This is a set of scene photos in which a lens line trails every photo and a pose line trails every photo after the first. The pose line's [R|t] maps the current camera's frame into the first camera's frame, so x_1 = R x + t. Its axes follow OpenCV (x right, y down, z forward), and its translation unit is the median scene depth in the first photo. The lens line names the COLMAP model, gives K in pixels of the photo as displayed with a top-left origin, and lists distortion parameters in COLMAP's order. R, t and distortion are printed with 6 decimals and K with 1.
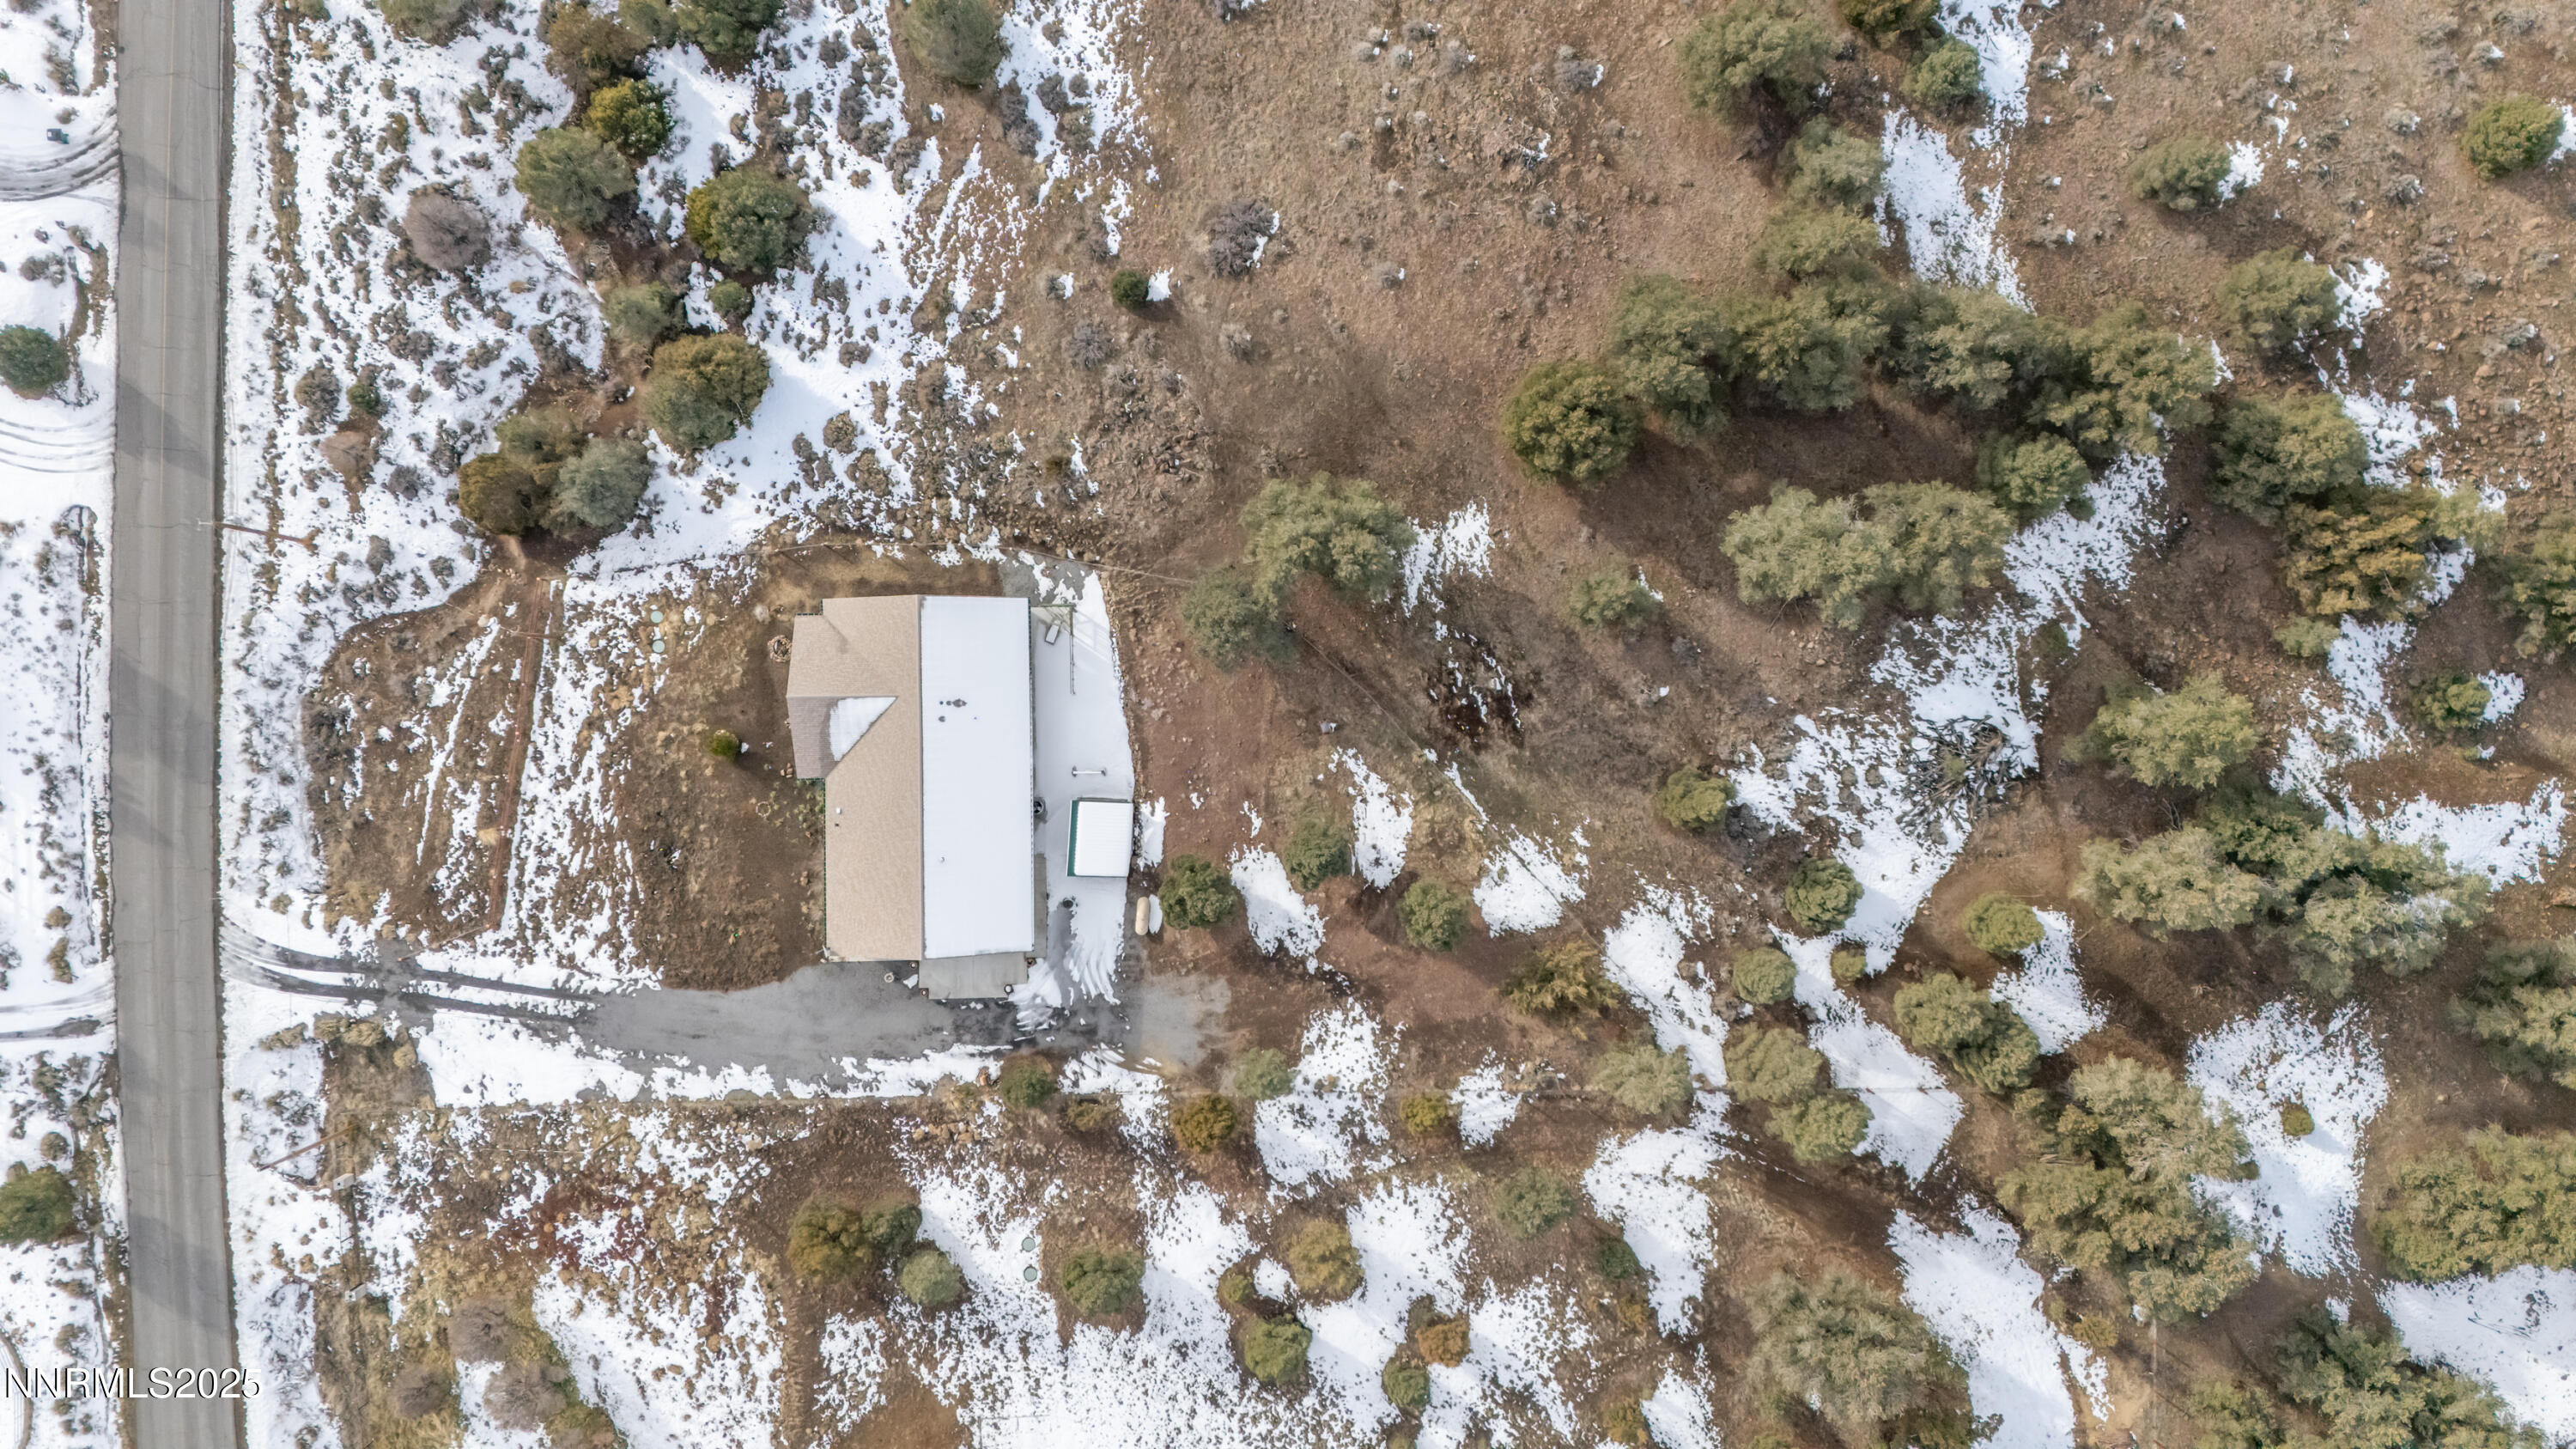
lens RADIAL K [[1872.7, 0, 1288.0], [0, 1872.7, 724.5], [0, 0, 1]] dist [0.073196, -0.063607]
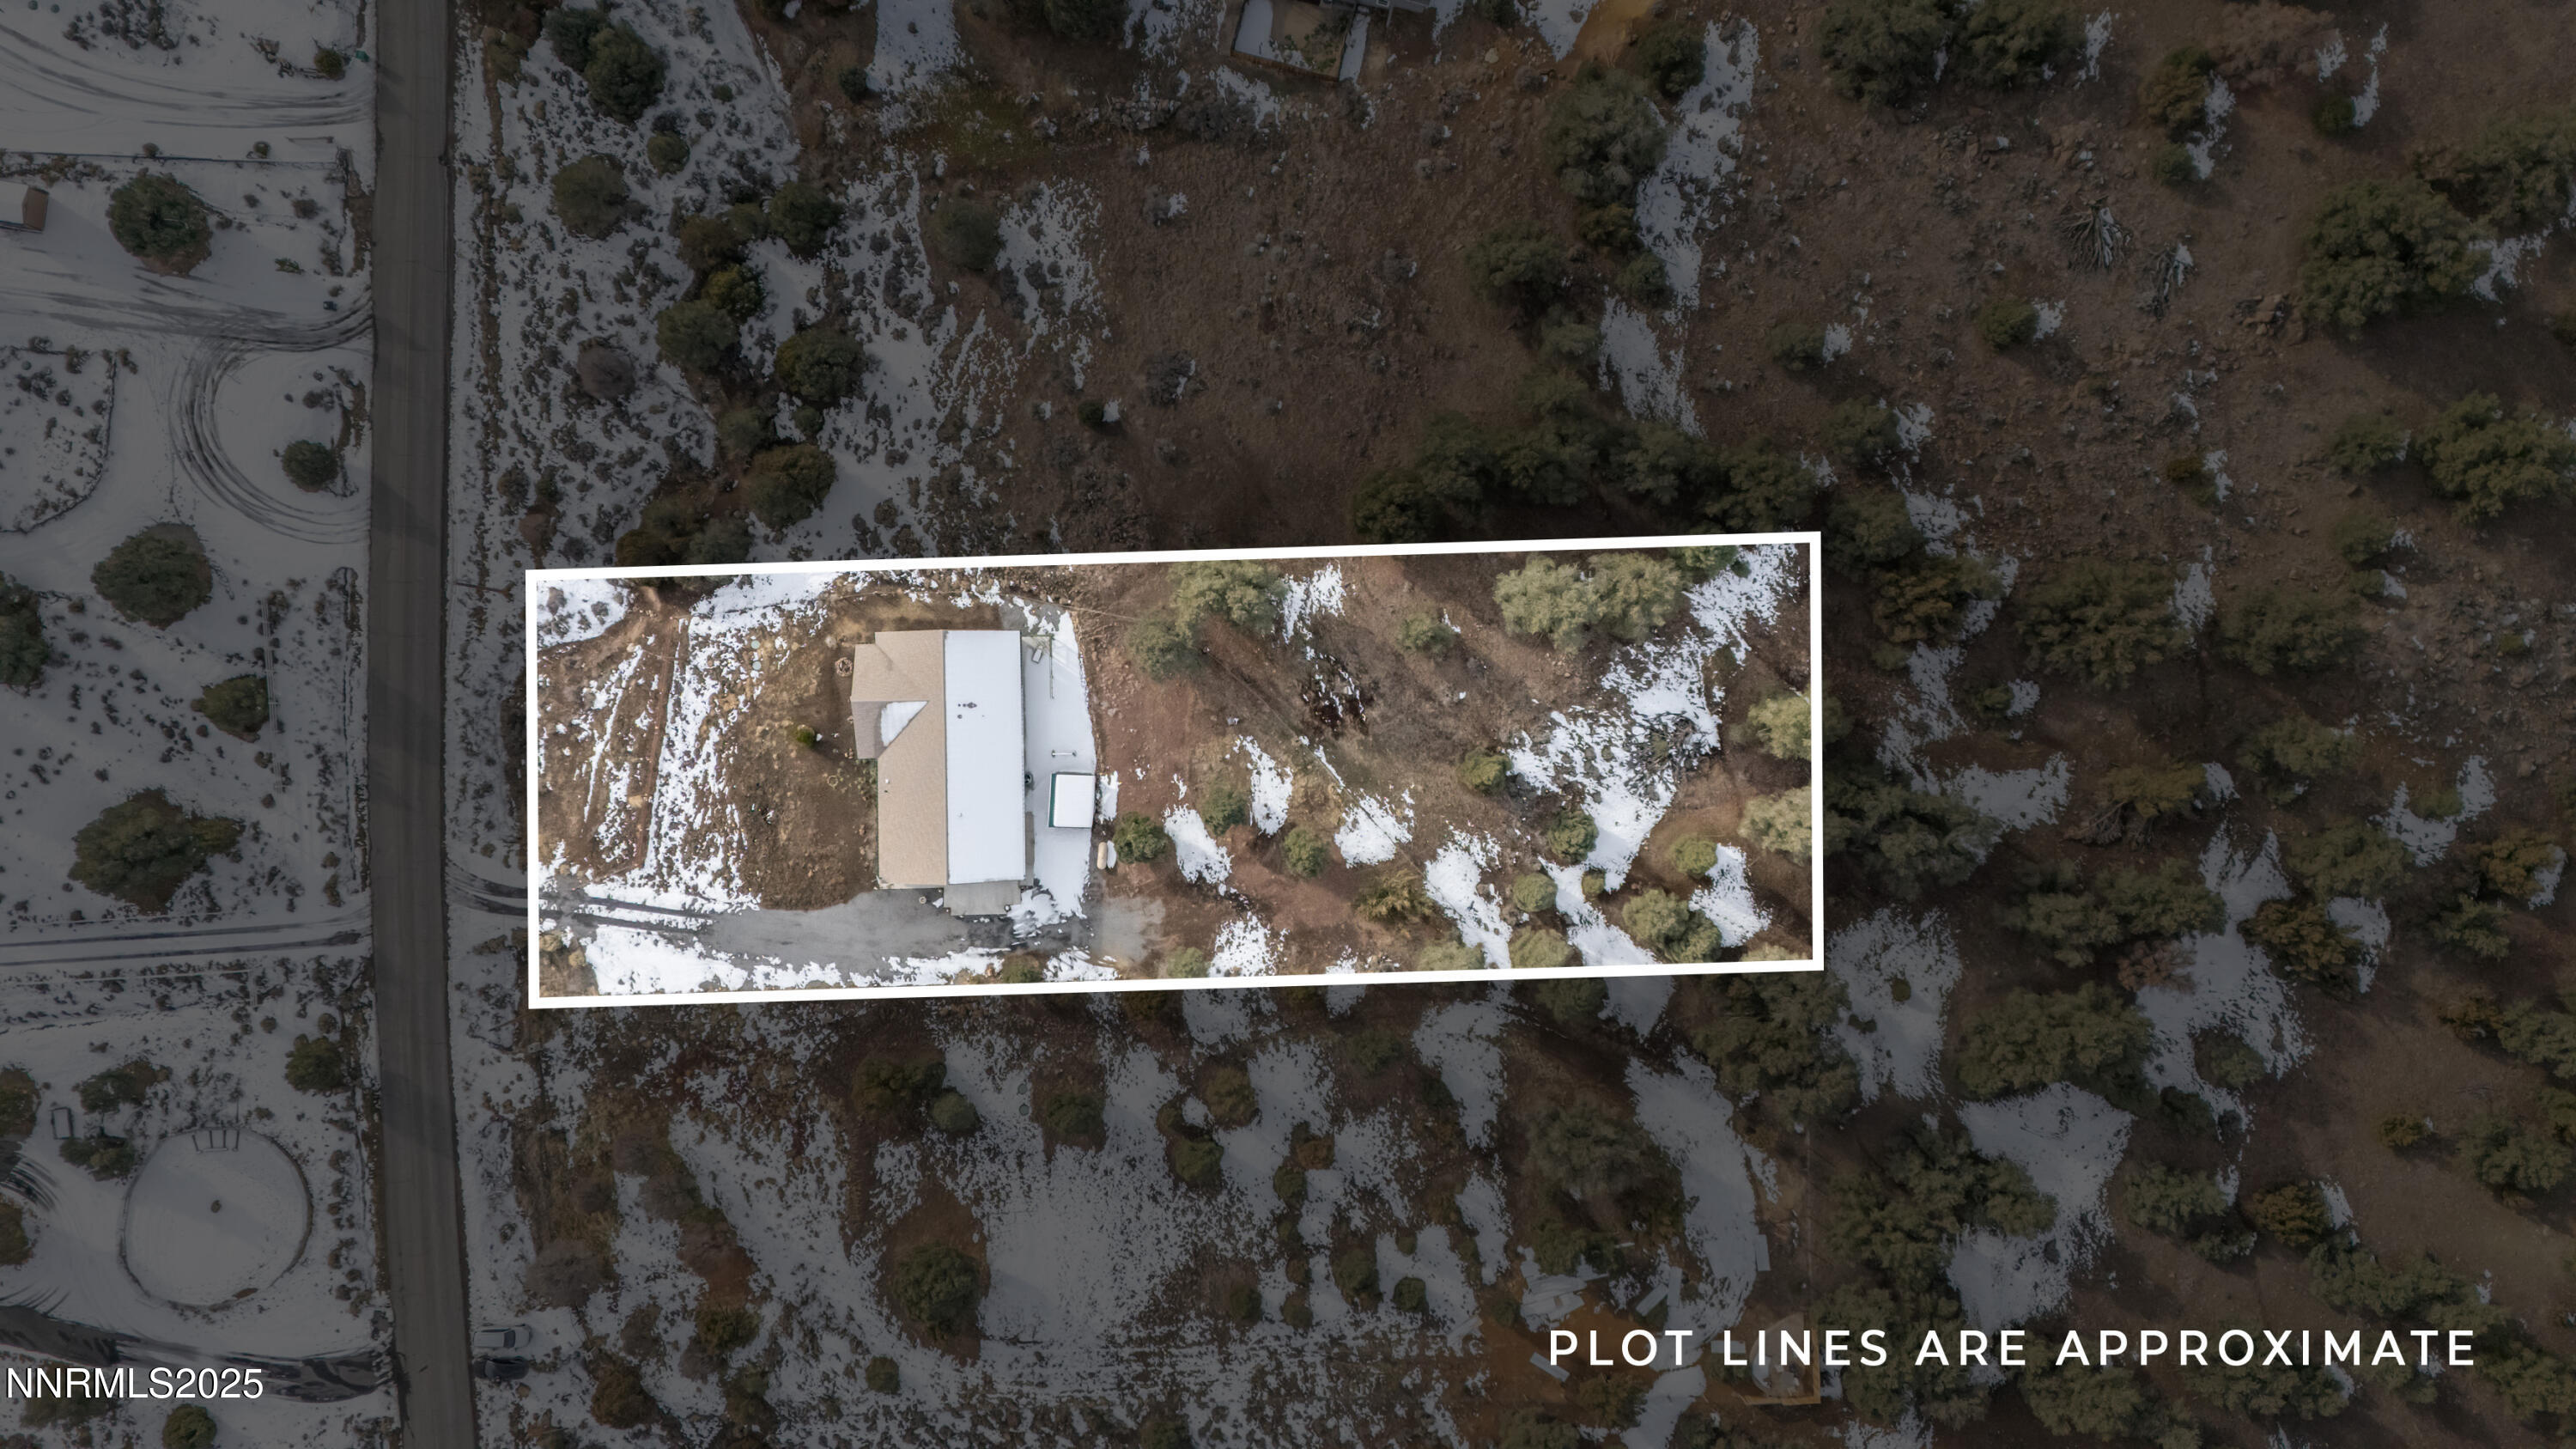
lens RADIAL K [[1914.9, 0, 1288.0], [0, 1914.9, 724.5], [0, 0, 1]] dist [0.094990, -0.103289]
pose [[0.999991, -0.004203, 0.000493, 0.061552], [0.004202, 0.999987, 0.002841, 0.000046], [-0.000505, -0.002839, 0.999996, -0.440249]]
